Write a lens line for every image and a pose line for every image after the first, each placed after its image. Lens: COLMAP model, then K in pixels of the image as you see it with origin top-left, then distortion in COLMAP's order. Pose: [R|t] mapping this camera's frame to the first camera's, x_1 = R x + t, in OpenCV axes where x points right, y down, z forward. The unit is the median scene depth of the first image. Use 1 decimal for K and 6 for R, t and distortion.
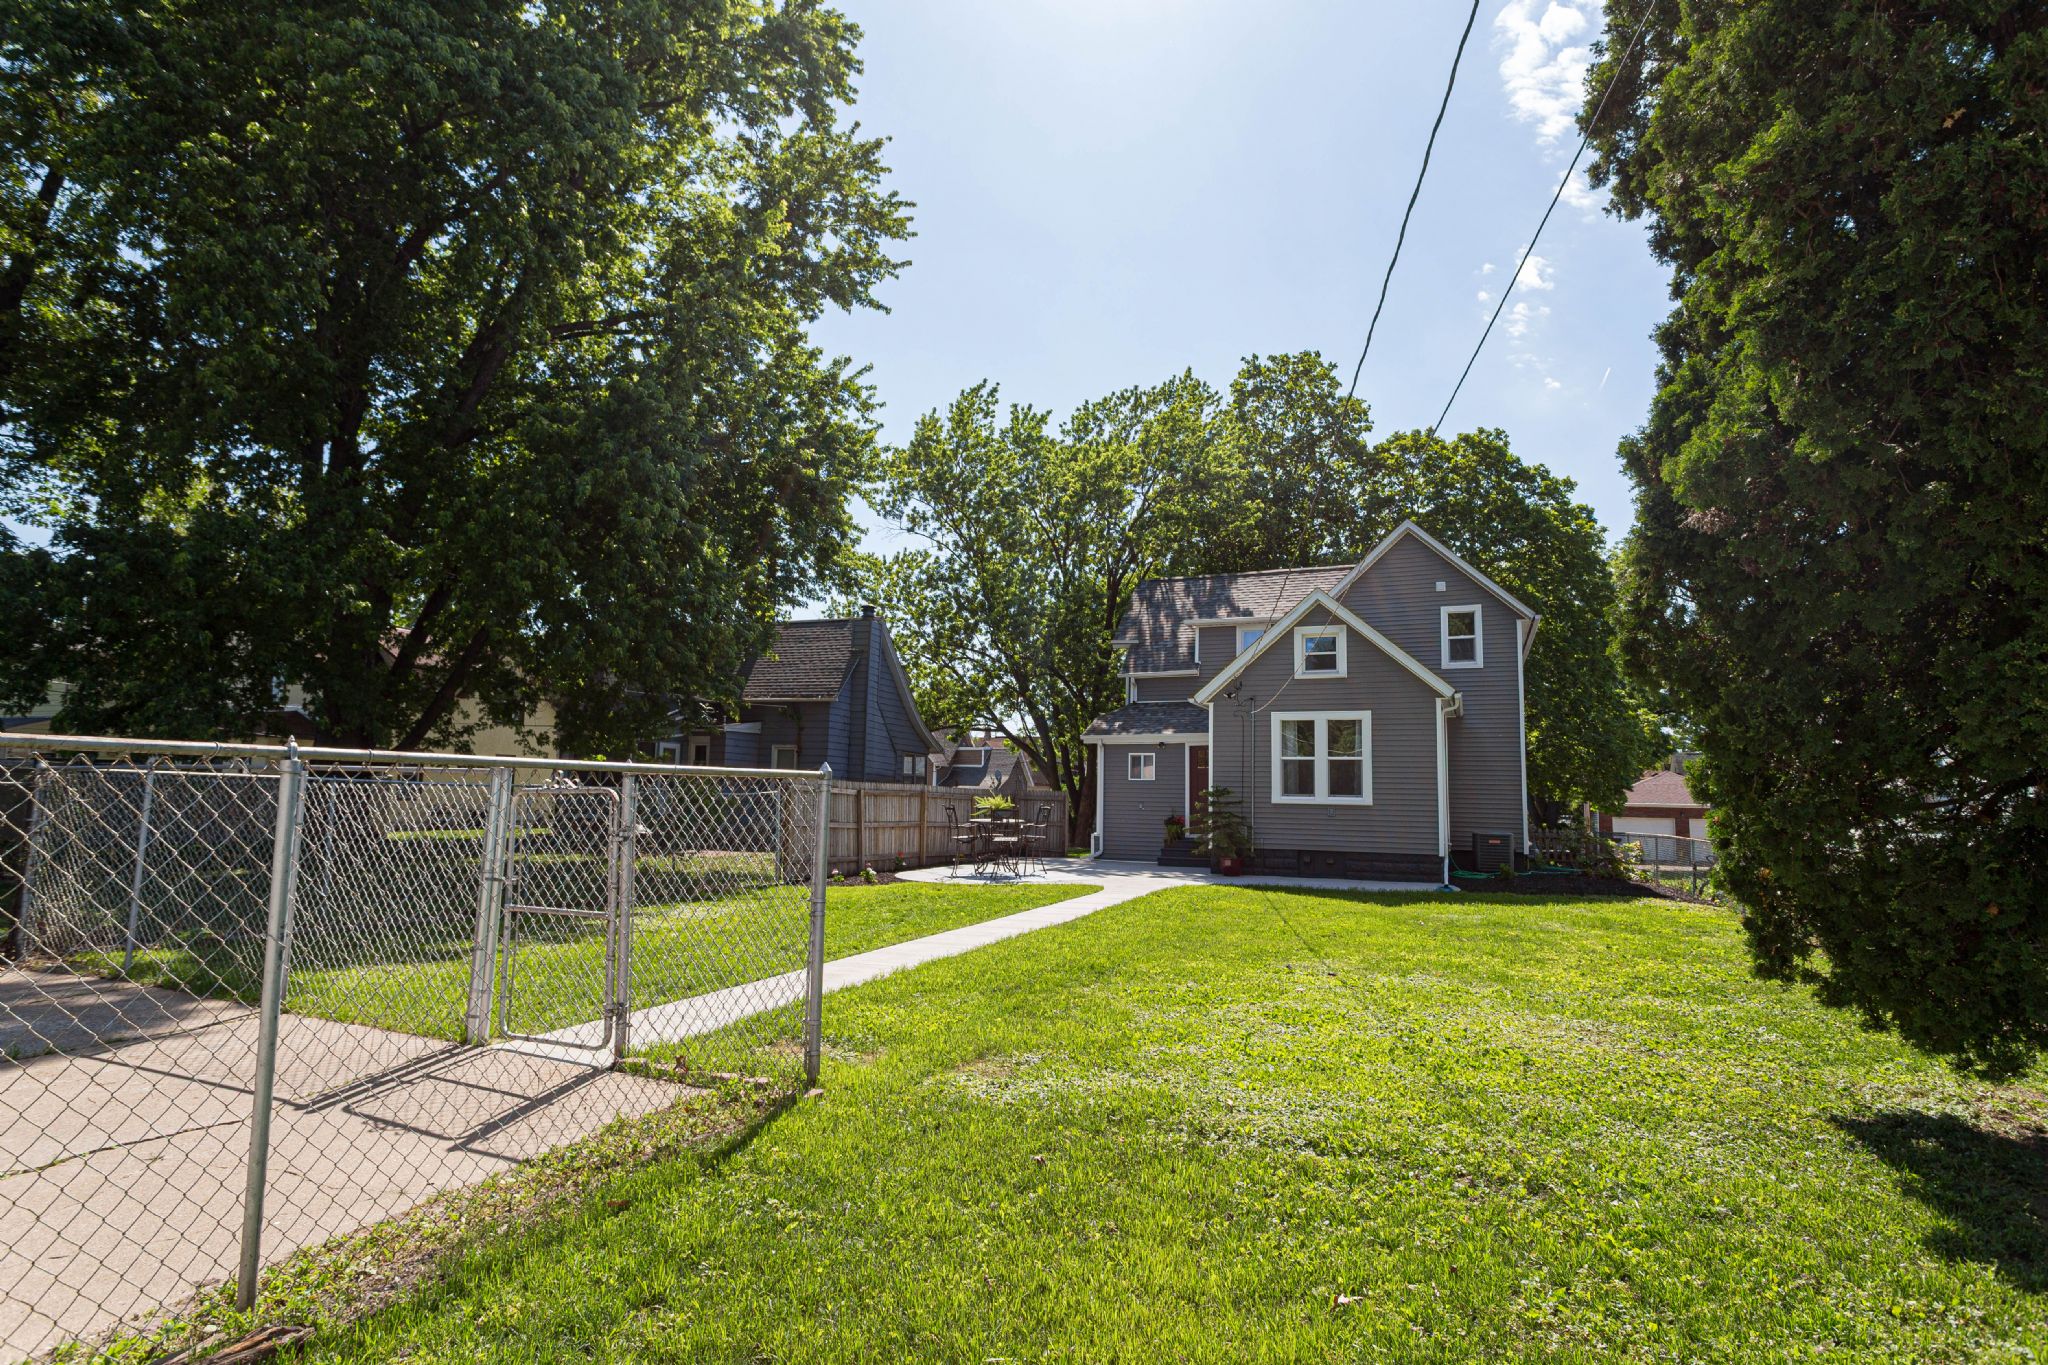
lens RADIAL K [[1017.0, 0, 1016.3], [0, 1017.0, 691.5], [0, 0, 1]] dist [0.002187, 0.001760]
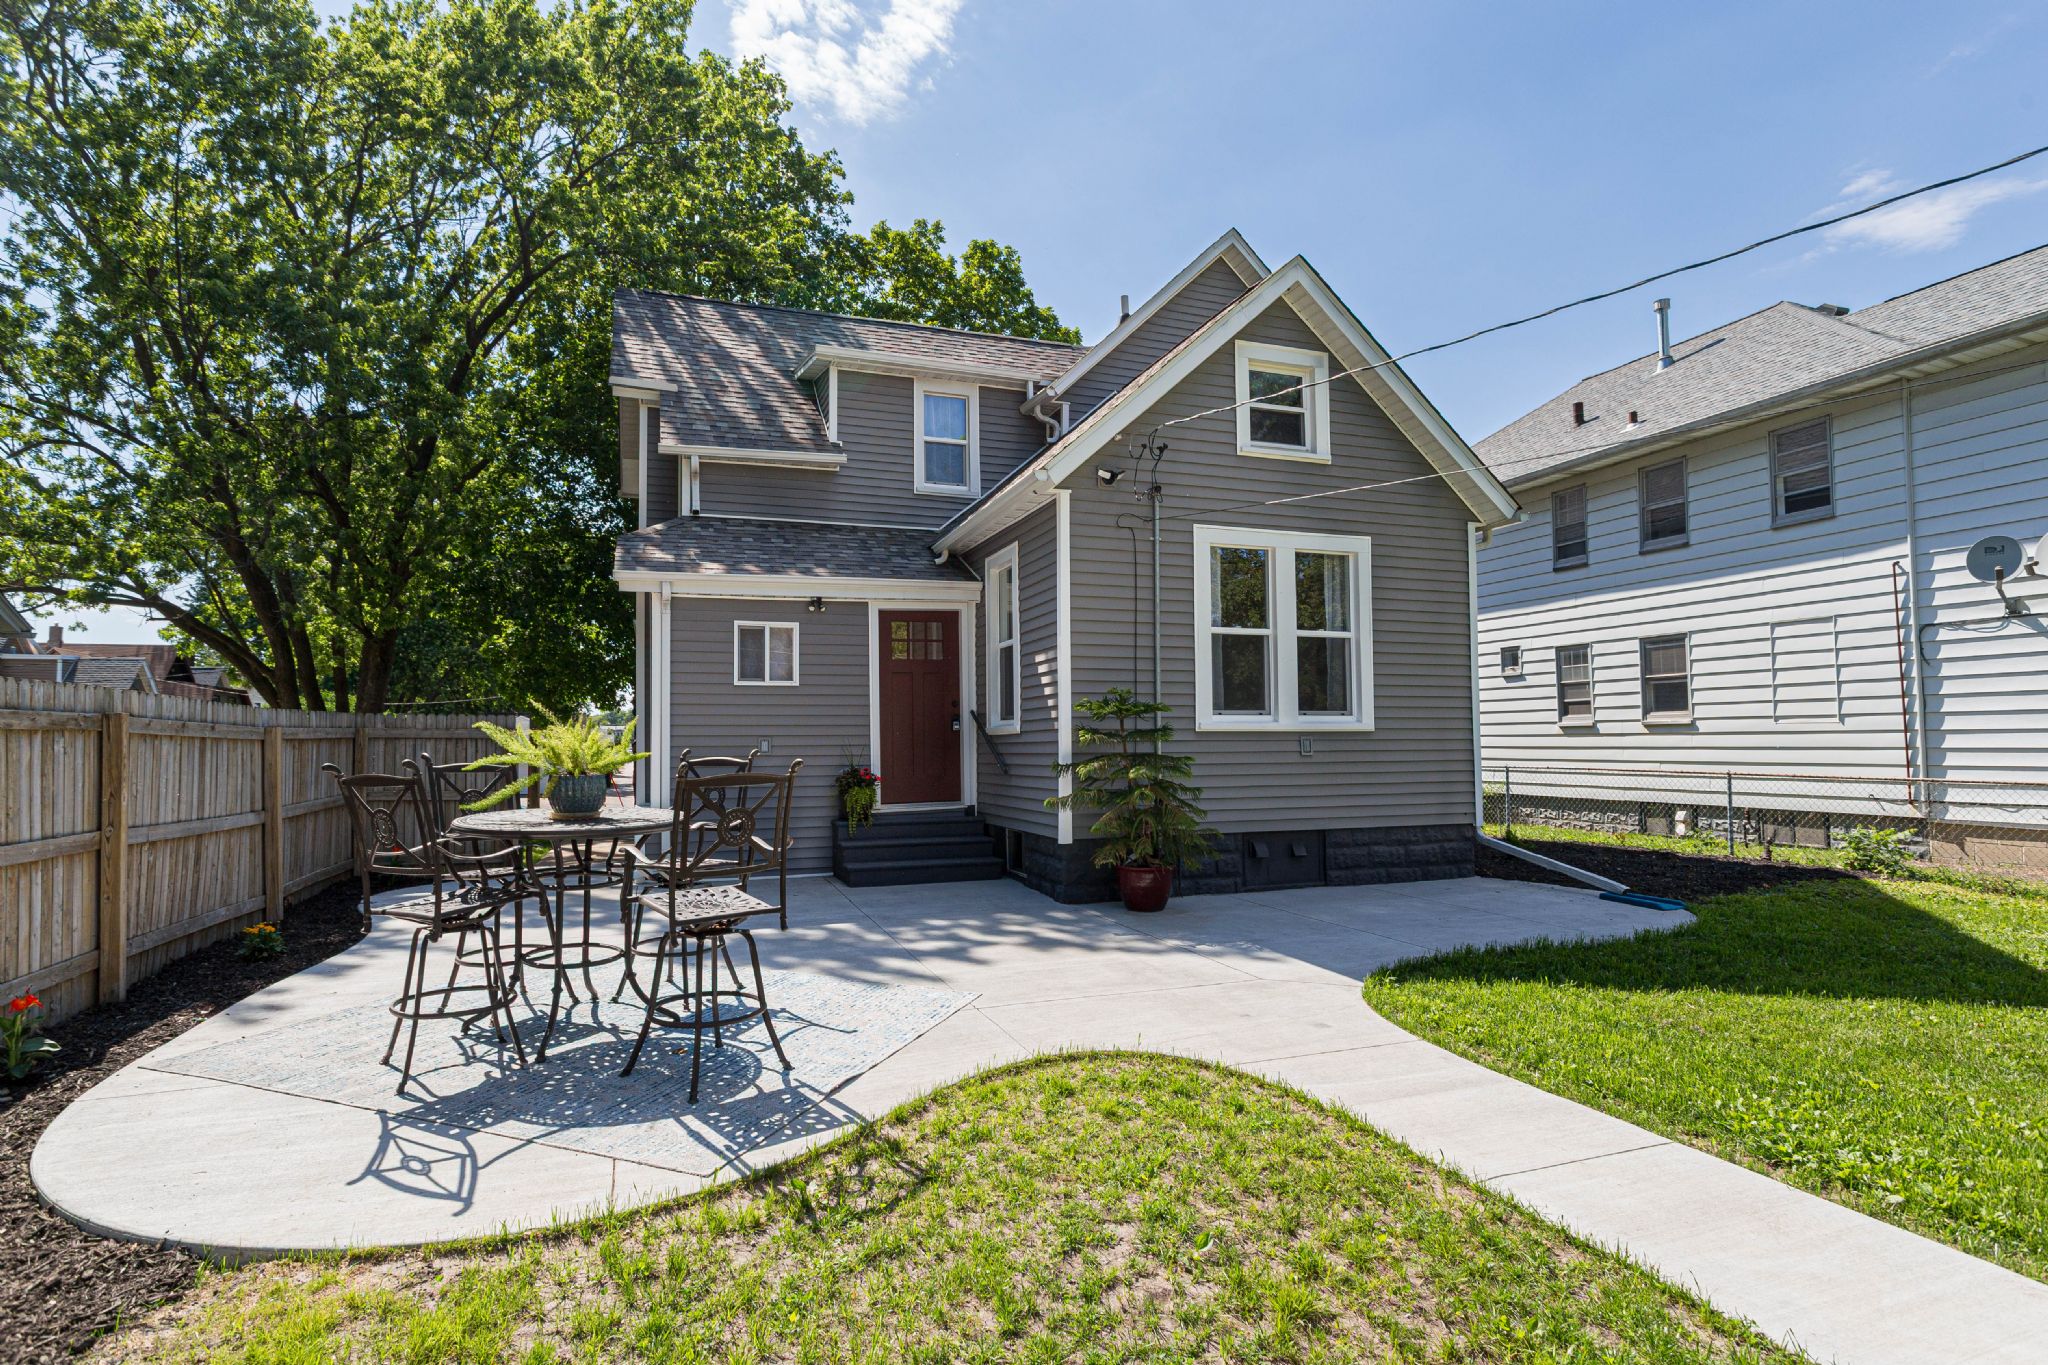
lens RADIAL K [[1017.0, 0, 1003.7], [0, 1017.0, 695.8], [0, 0, 1]] dist [0.002187, 0.001760]
pose [[0.736790, 0.001794, 0.676119, -0.106536], [-0.052667, 0.997110, 0.054749, 0.075185], [-0.674067, -0.075948, 0.734755, 0.737203]]
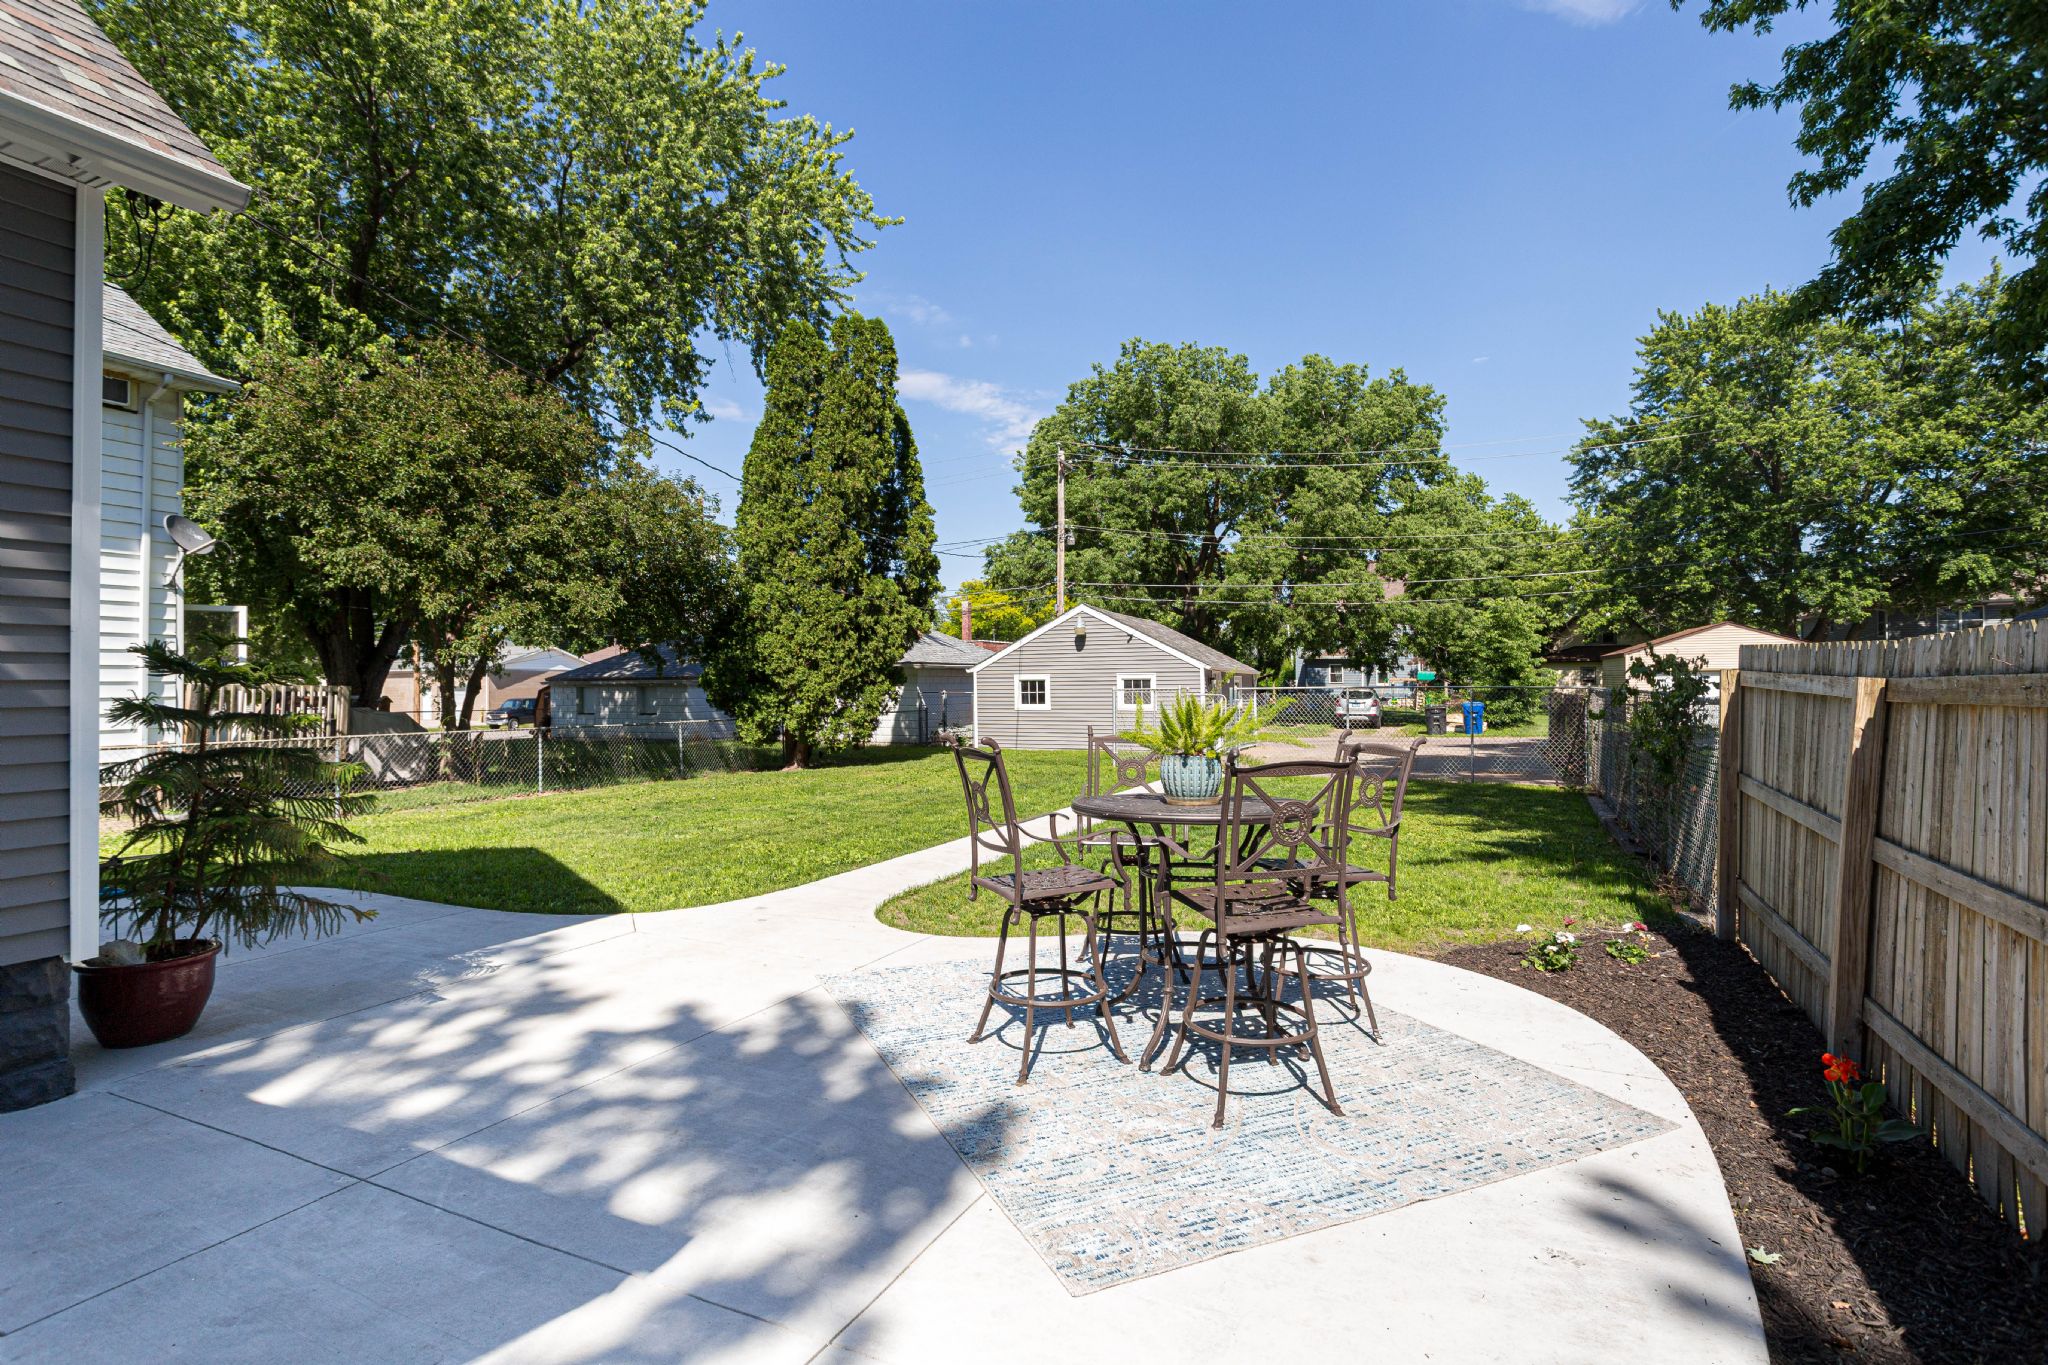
lens RADIAL K [[1017.0, 0, 1010.5], [0, 1017.0, 689.3], [0, 0, 1]] dist [0.002187, 0.001760]
pose [[-0.999095, -0.020778, 0.037109, 0.286810], [-0.025345, 0.991557, -0.127170, 0.248056], [-0.034153, -0.127996, -0.991187, 2.257590]]
